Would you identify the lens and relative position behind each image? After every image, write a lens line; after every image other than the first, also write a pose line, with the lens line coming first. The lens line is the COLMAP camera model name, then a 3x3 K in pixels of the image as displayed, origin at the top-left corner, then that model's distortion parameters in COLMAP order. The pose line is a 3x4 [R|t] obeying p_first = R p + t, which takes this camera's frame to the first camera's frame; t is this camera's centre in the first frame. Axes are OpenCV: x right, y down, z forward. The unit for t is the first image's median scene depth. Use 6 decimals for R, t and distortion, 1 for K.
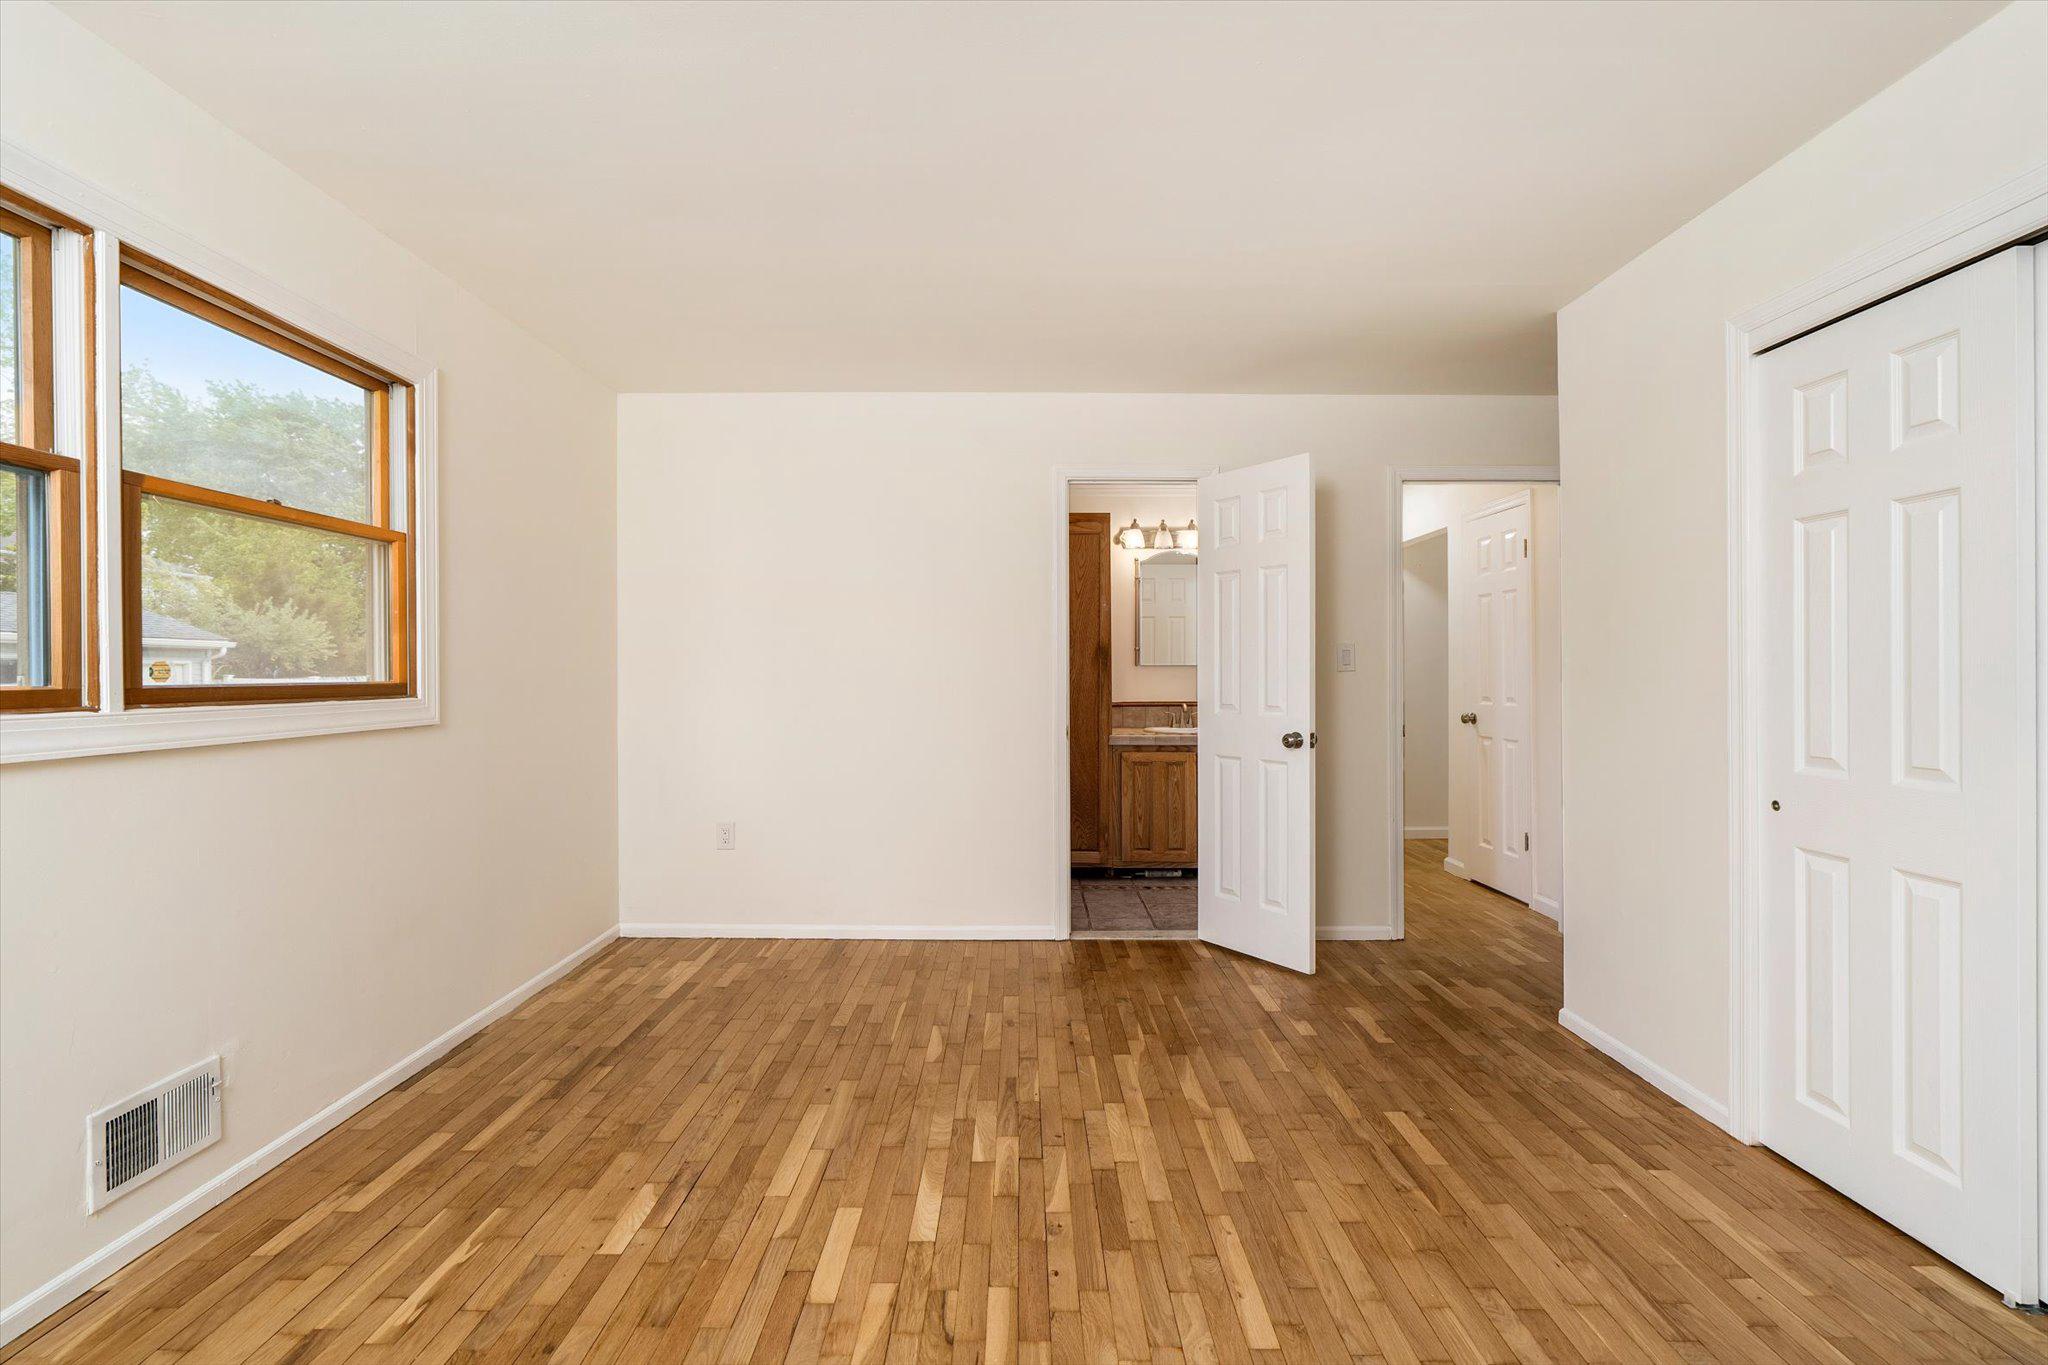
lens RADIAL K [[954.2, 0, 1014.0], [0, 954.2, 677.6], [0, 0, 1]] dist [0.000121, 0.001010]
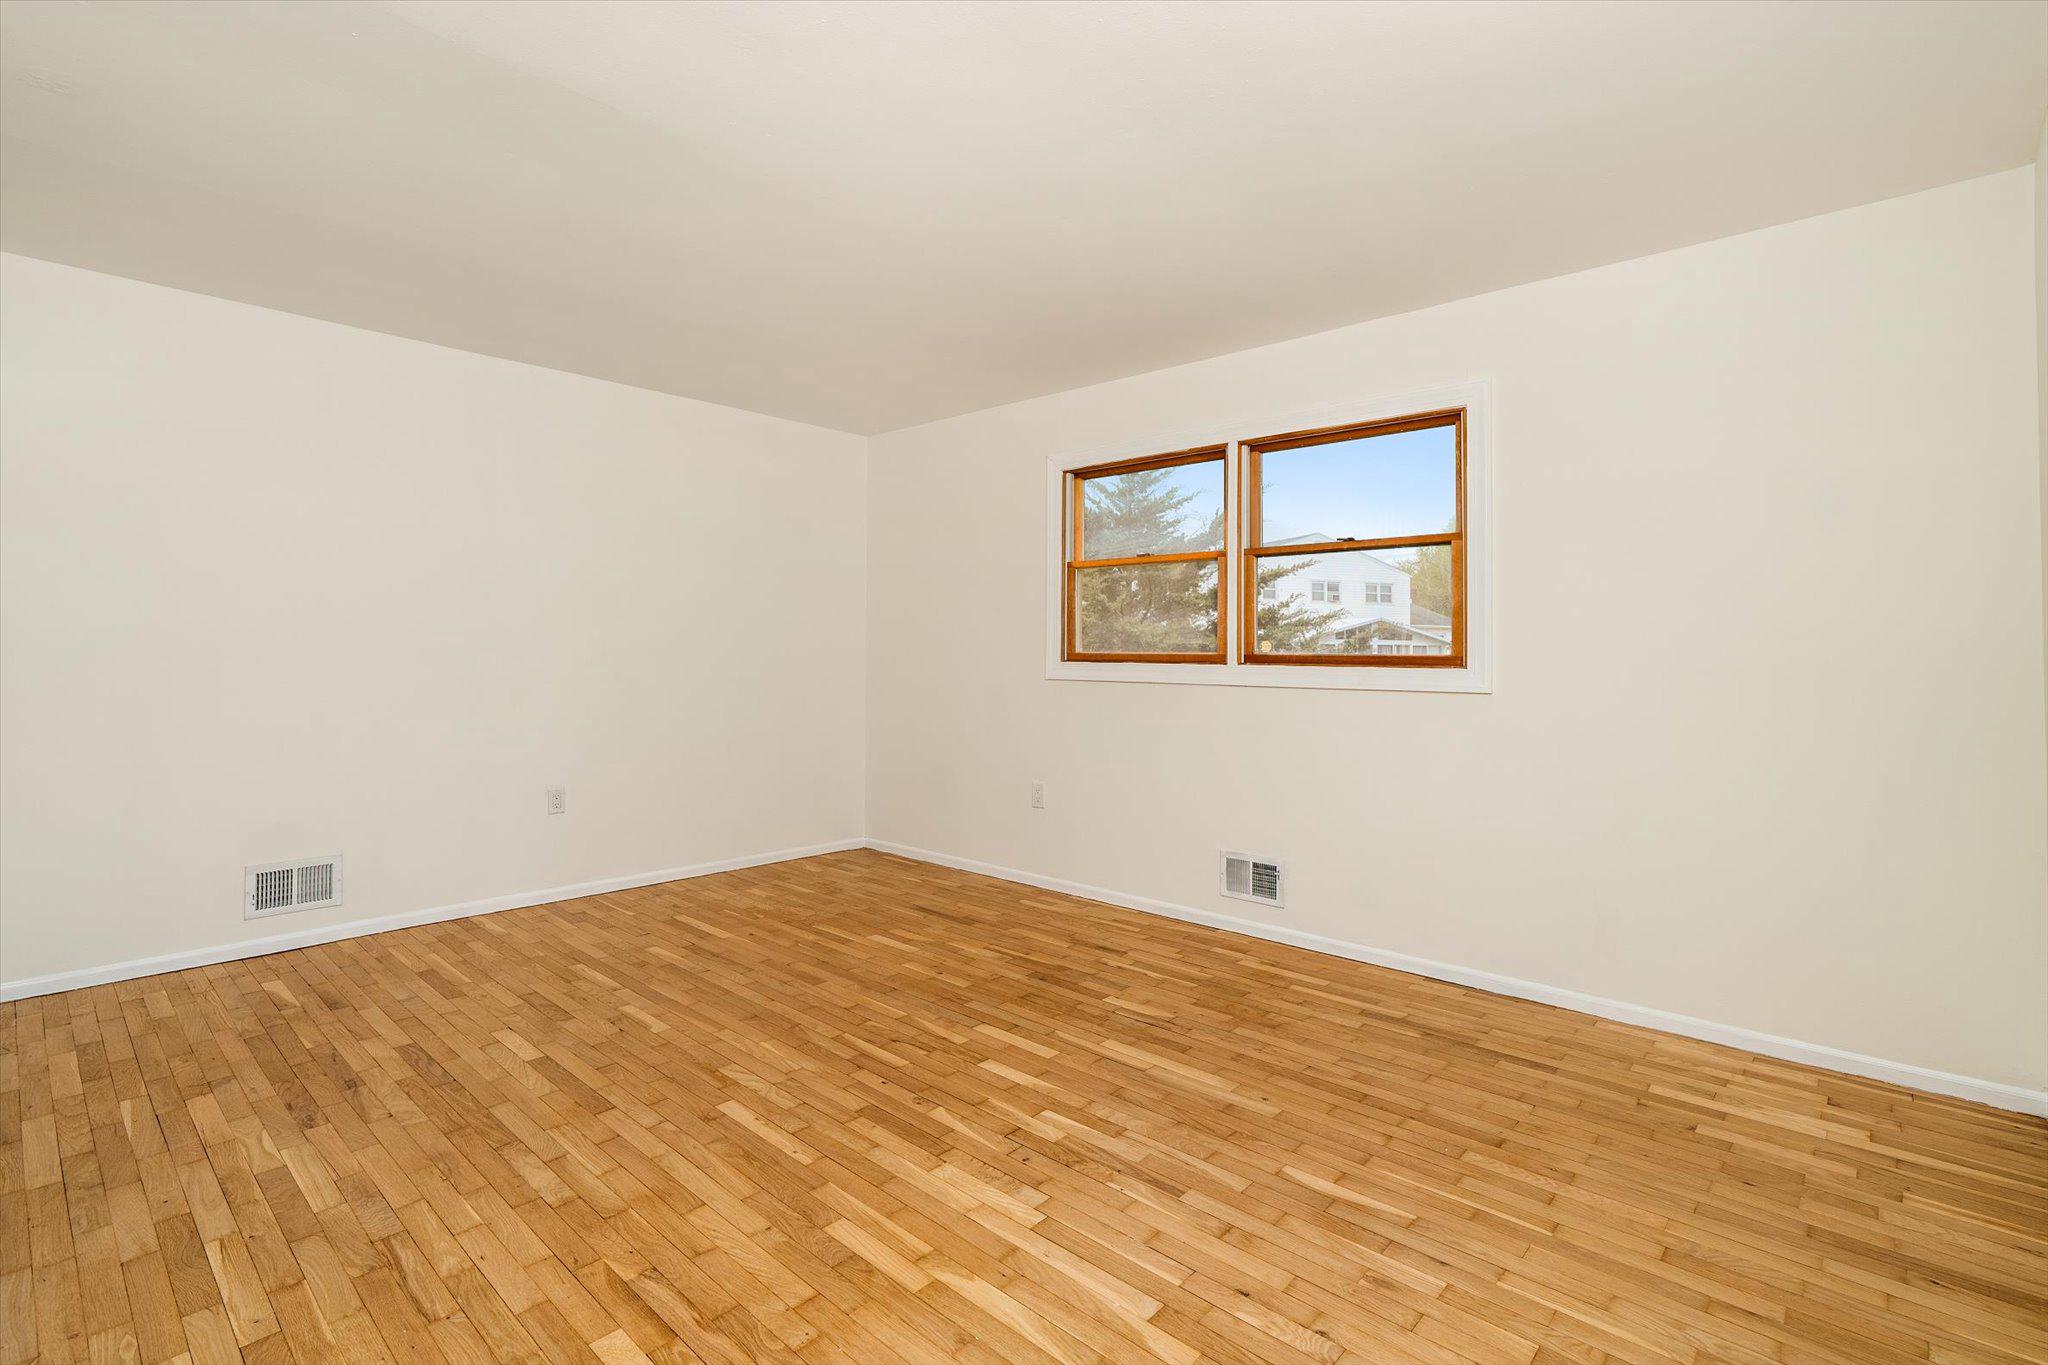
lens RADIAL K [[954.2, 0, 1017.8], [0, 954.2, 665.8], [0, 0, 1]] dist [0.000121, 0.001010]
pose [[-0.682178, 0.009298, -0.731127, 0.777116], [-0.007740, 0.999771, 0.019936, -0.003643], [0.731146, 0.019259, -0.681950, 1.761870]]
